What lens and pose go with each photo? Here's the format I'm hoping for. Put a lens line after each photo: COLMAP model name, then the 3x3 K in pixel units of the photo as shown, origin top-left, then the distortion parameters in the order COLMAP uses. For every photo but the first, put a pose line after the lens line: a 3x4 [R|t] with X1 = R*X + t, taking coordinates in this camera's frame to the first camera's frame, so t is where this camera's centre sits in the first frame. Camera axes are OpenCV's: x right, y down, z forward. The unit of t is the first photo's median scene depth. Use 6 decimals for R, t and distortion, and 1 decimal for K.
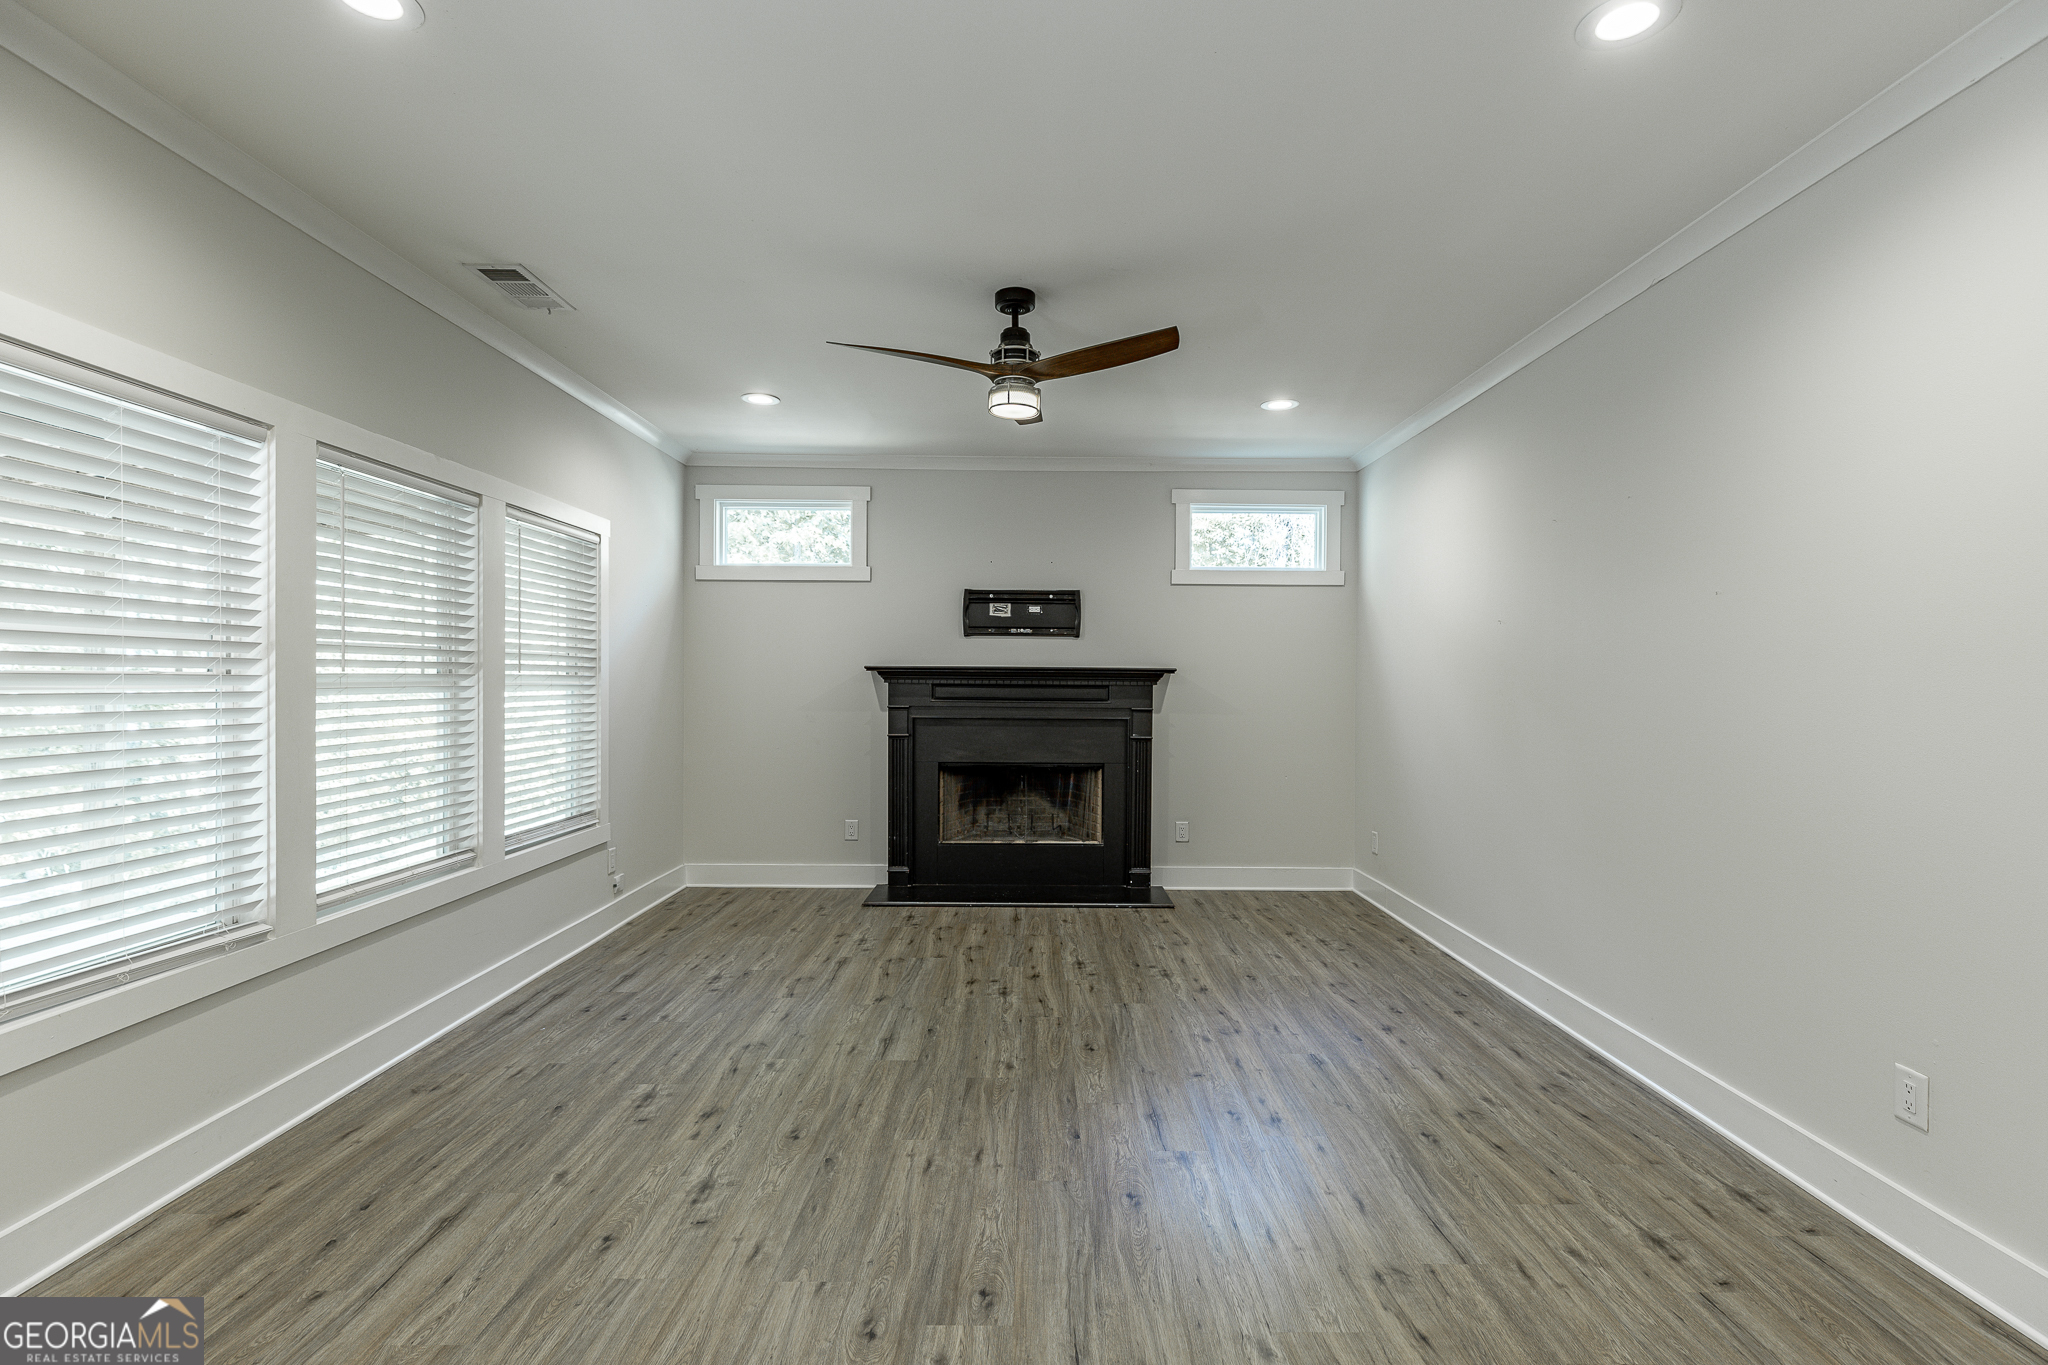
lens RADIAL K [[951.4, 0, 1038.9], [0, 951.4, 694.0], [0, 0, 1]] dist [0.008881, -0.003251]
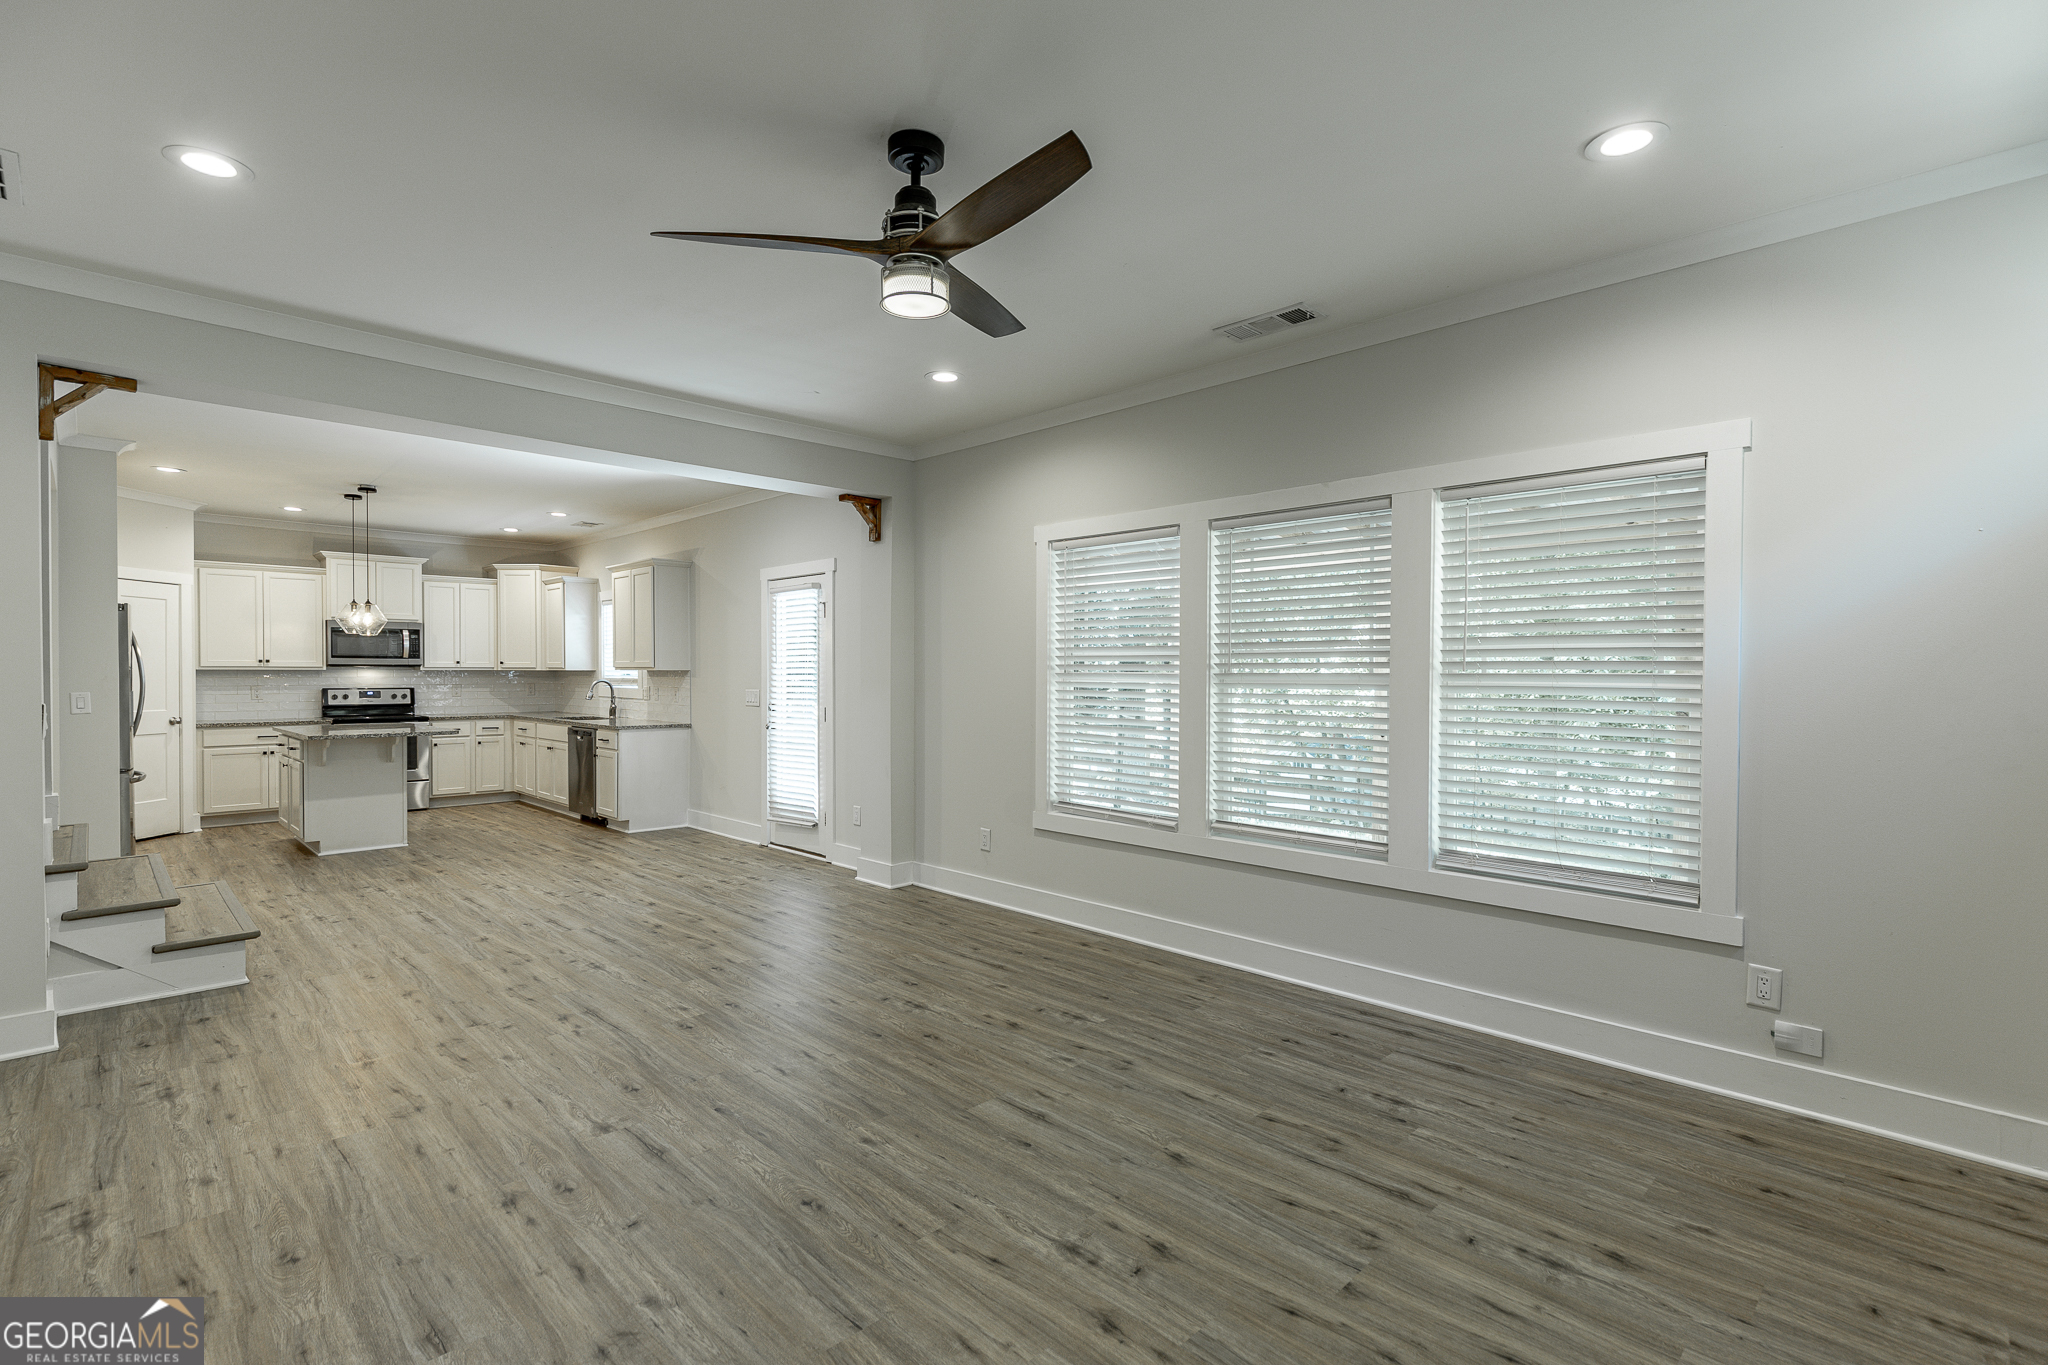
lens RADIAL K [[951.4, 0, 1039.2], [0, 951.4, 685.2], [0, 0, 1]] dist [0.008881, -0.003251]
pose [[-0.713084, 0.001855, -0.701076, 0.343968], [-0.019270, 0.999567, 0.022246, -0.021041], [0.700814, 0.029373, -0.712739, 1.304594]]
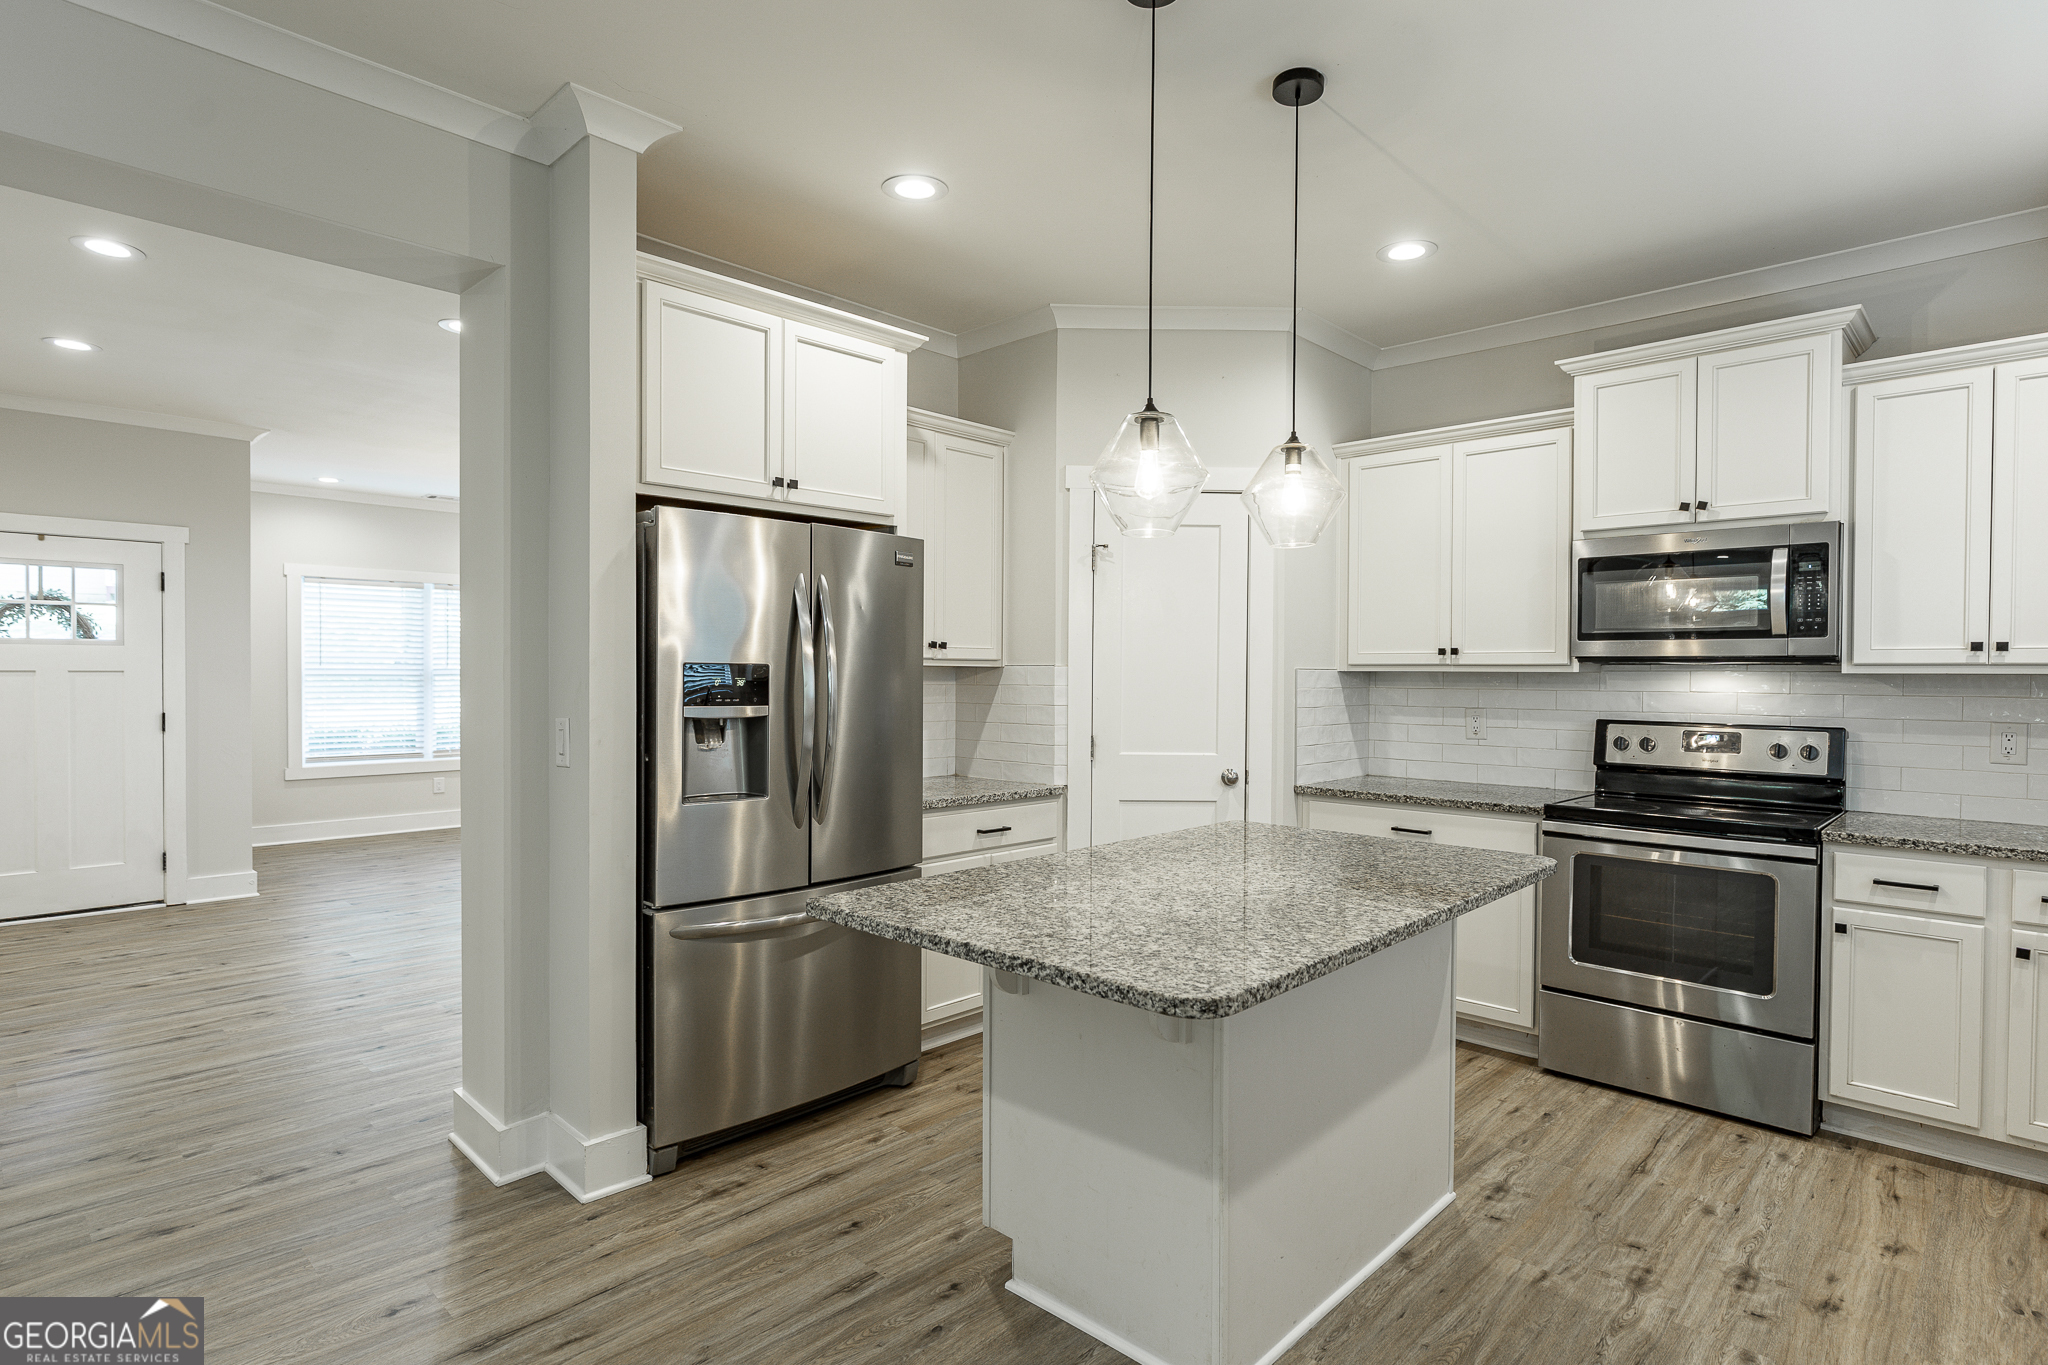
lens RADIAL K [[1044.9, 0, 1027.2], [0, 1044.9, 681.3], [0, 0, 1]] dist [-0.018739, 0.002995]
pose [[-0.712635, -0.017781, 0.701310, -0.298580], [0.002238, 0.999616, 0.027619, 0.005178], [-0.701532, 0.021251, -0.712321, -0.358343]]
